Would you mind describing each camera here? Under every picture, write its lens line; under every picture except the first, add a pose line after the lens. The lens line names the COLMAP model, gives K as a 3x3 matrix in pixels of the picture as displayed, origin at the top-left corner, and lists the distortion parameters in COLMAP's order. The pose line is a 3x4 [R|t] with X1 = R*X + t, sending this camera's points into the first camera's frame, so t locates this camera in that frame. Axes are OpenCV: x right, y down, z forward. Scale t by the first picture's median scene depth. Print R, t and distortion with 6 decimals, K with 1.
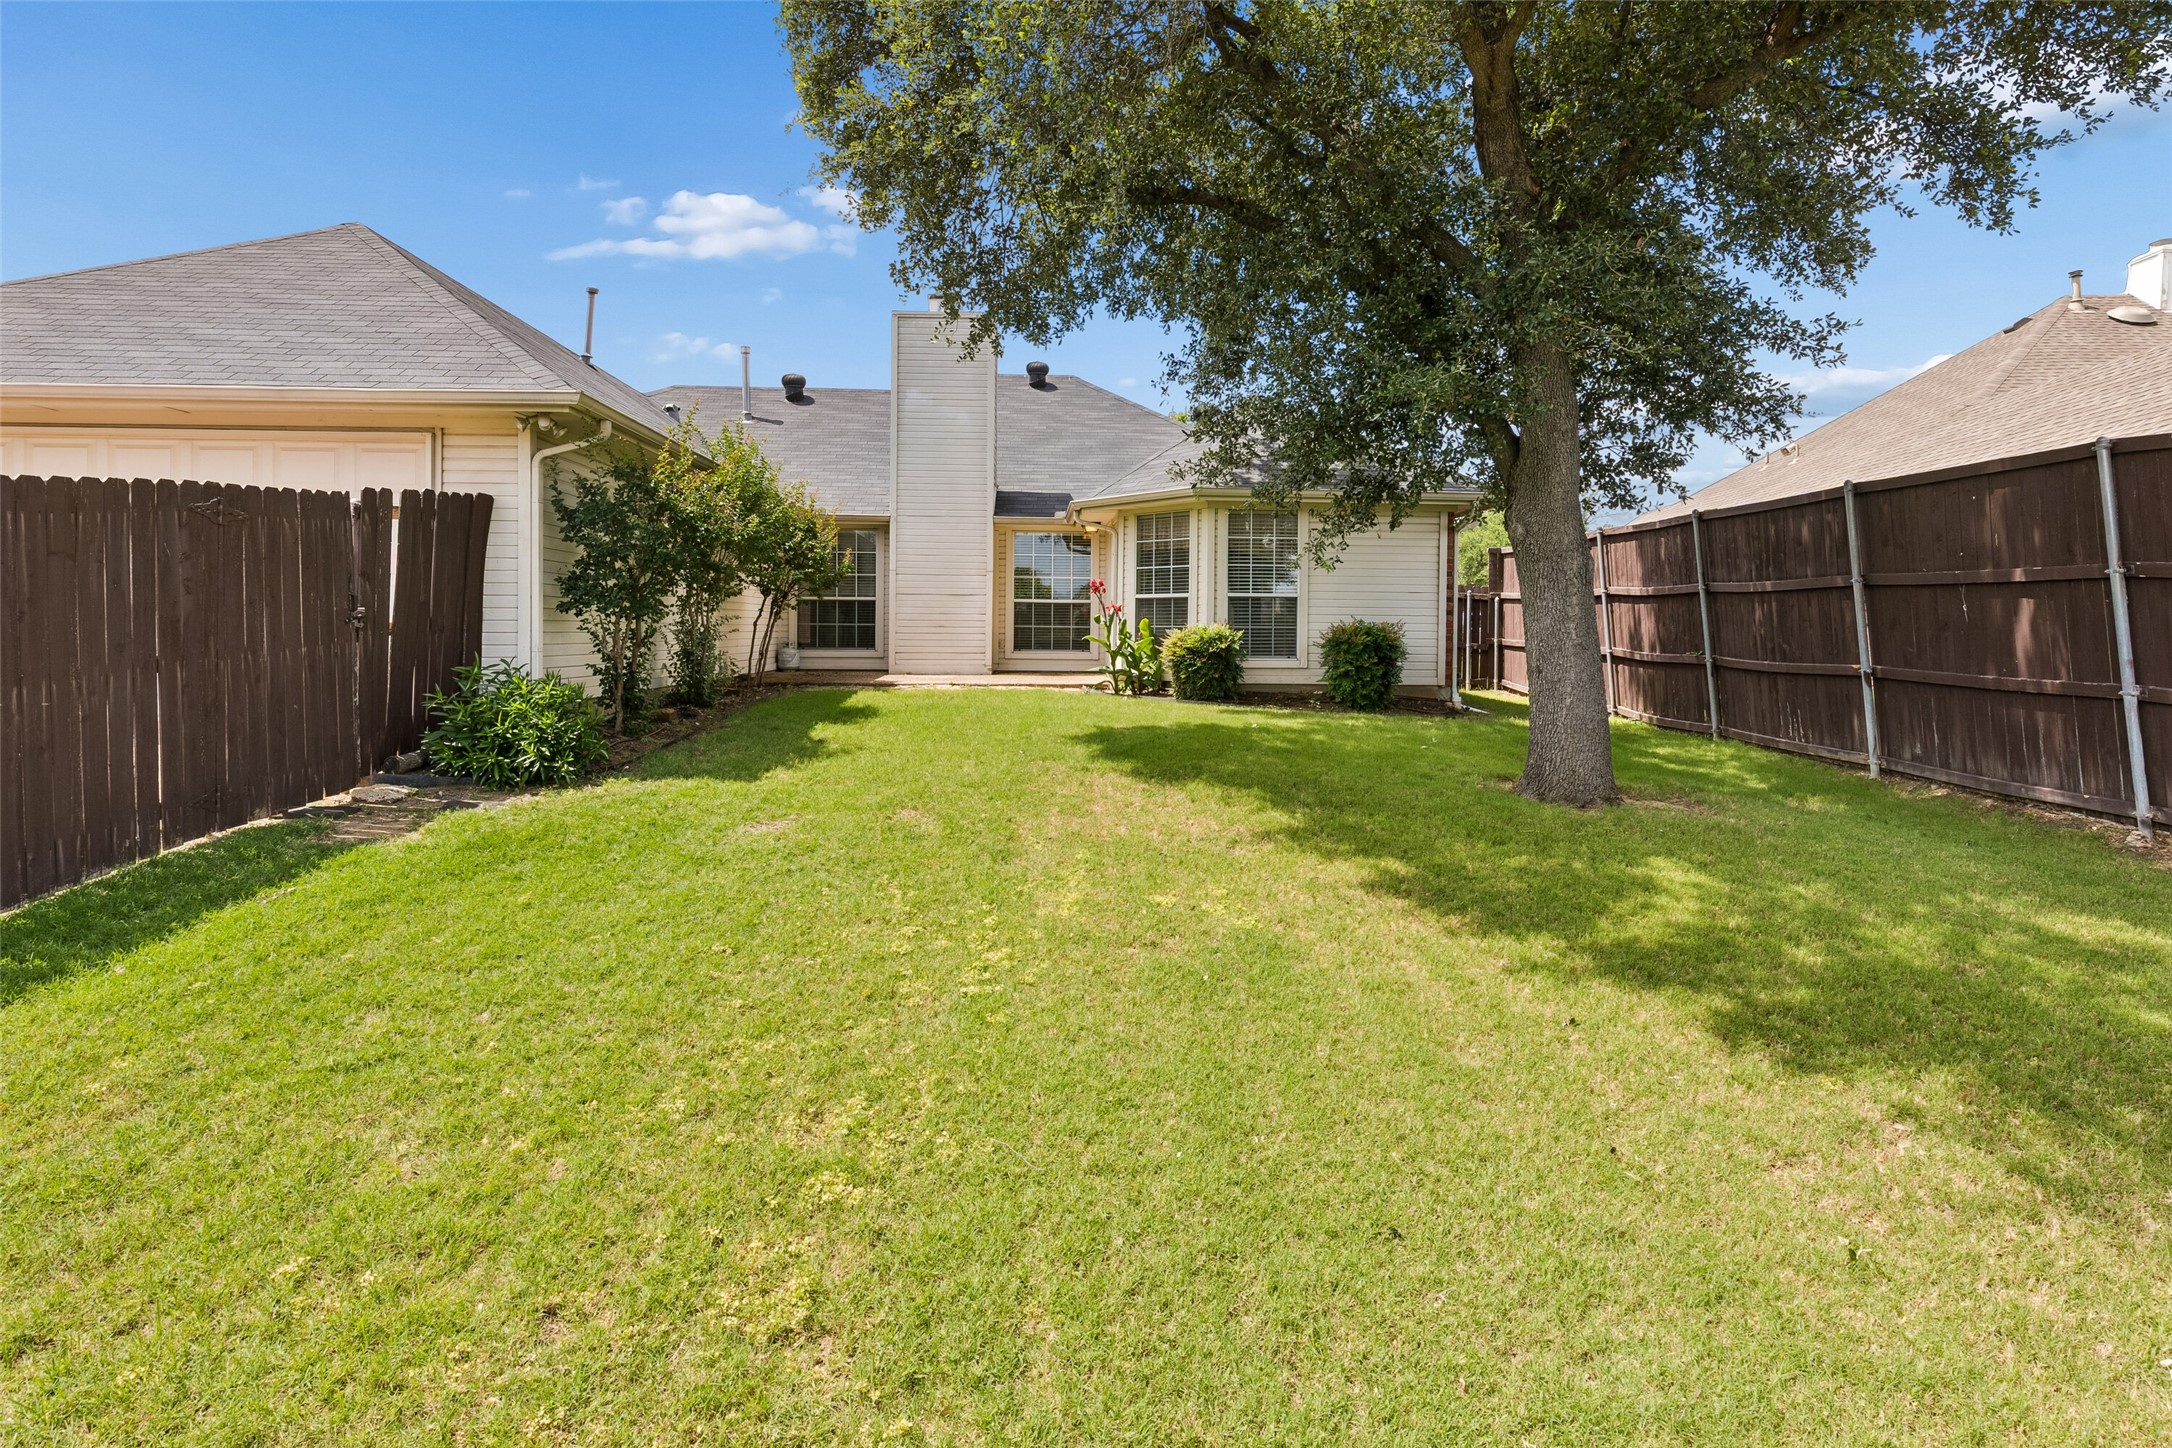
lens RADIAL K [[1110.1, 0, 1084.7], [0, 1110.1, 667.6], [0, 0, 1]] dist [-0.002705, -0.000240]
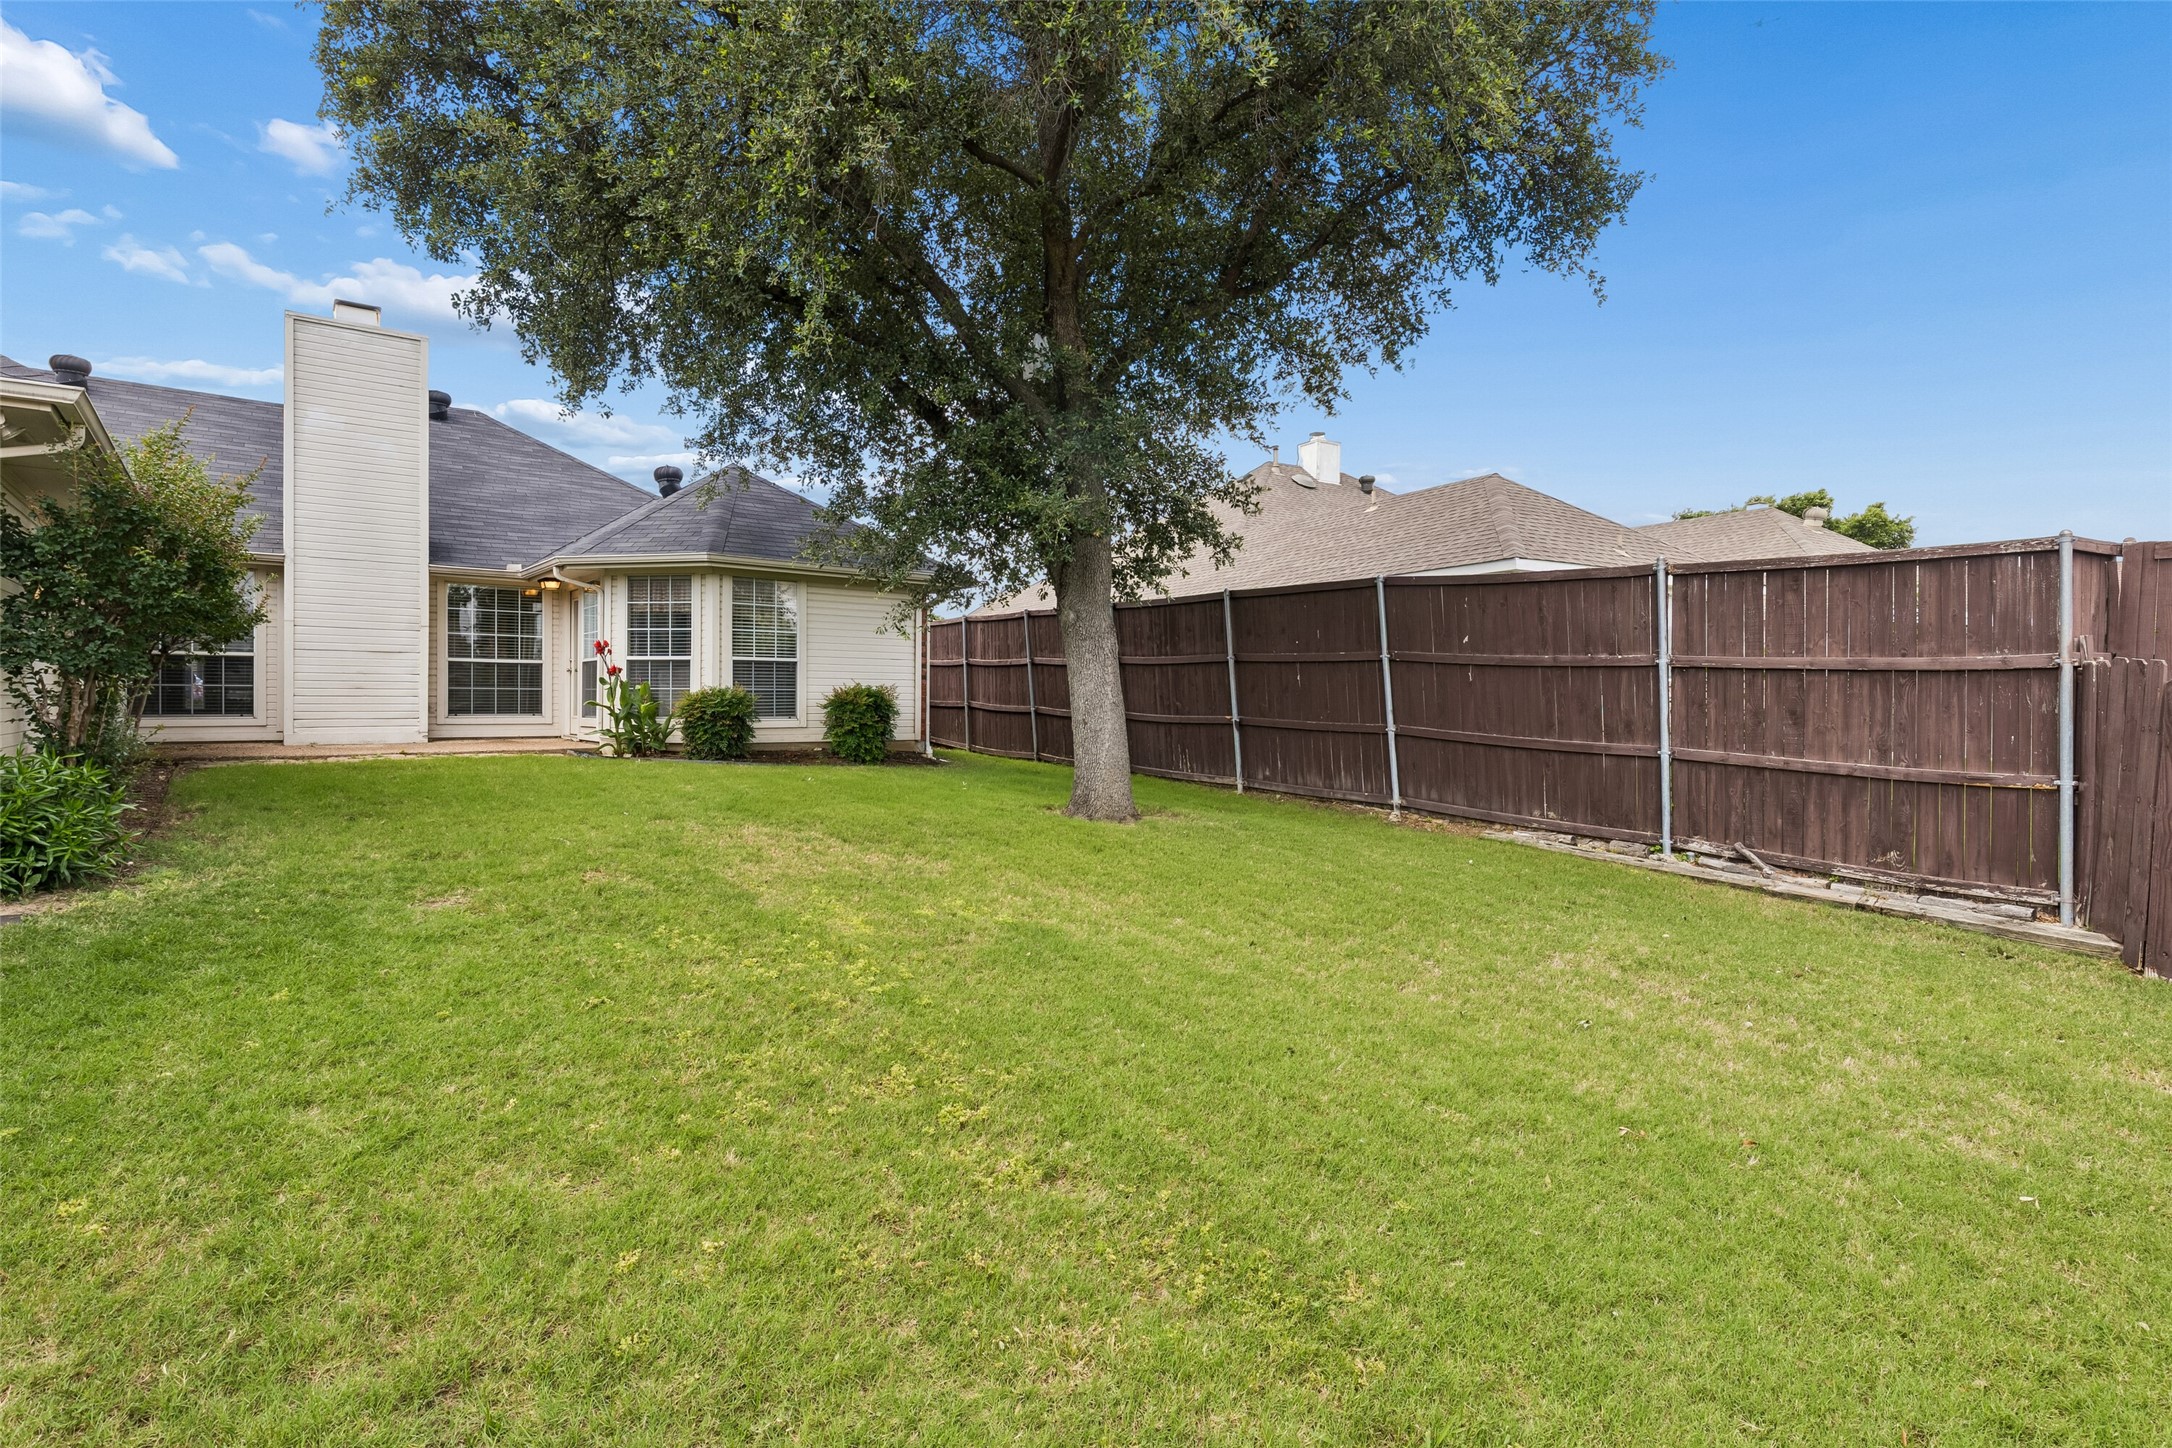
lens RADIAL K [[1120.3, 0, 1086.0], [0, 1120.3, 724.0], [0, 0, 1]] dist [0.015673, 0.000016]
pose [[0.803940, -0.017445, 0.594455, -0.305508], [0.020679, 0.999785, 0.001374, 0.002010], [-0.594351, 0.011188, 0.804128, -0.059530]]
